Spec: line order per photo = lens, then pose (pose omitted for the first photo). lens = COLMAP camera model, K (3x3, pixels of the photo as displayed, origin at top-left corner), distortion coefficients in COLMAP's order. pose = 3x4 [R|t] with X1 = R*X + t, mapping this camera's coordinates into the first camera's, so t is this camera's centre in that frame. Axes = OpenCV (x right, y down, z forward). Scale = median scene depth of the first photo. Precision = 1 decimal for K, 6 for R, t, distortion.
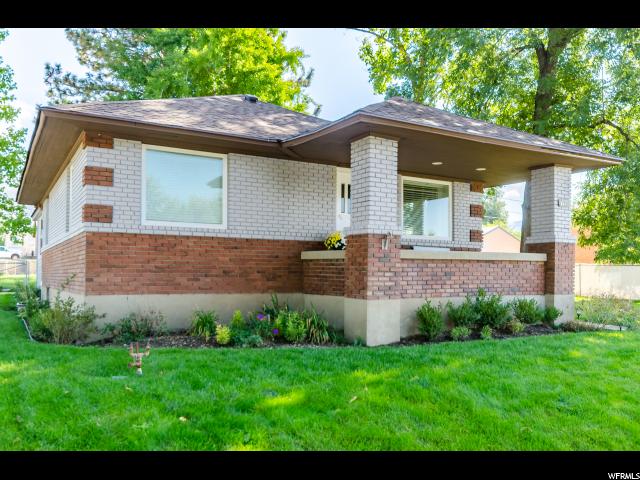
lens RADIAL K [[501.8, 0, 320.0], [0, 501.8, 240.0], [0, 0, 1]] dist [0.004493, 0.004126]
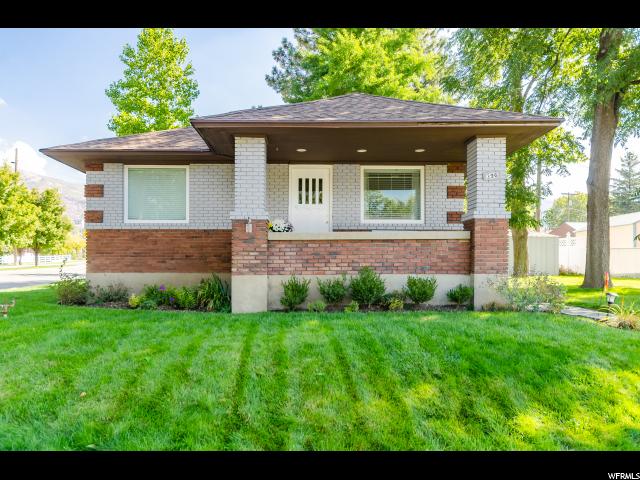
lens RADIAL K [[448.8, 0, 320.0], [0, 448.8, 240.0], [0, 0, 1]] dist [0.006187, 0.001715]
pose [[0.889309, -0.036357, -0.455859, 0.673402], [0.038282, 0.999254, -0.005014, 0.043017], [0.455701, -0.012992, 0.890038, 0.129596]]
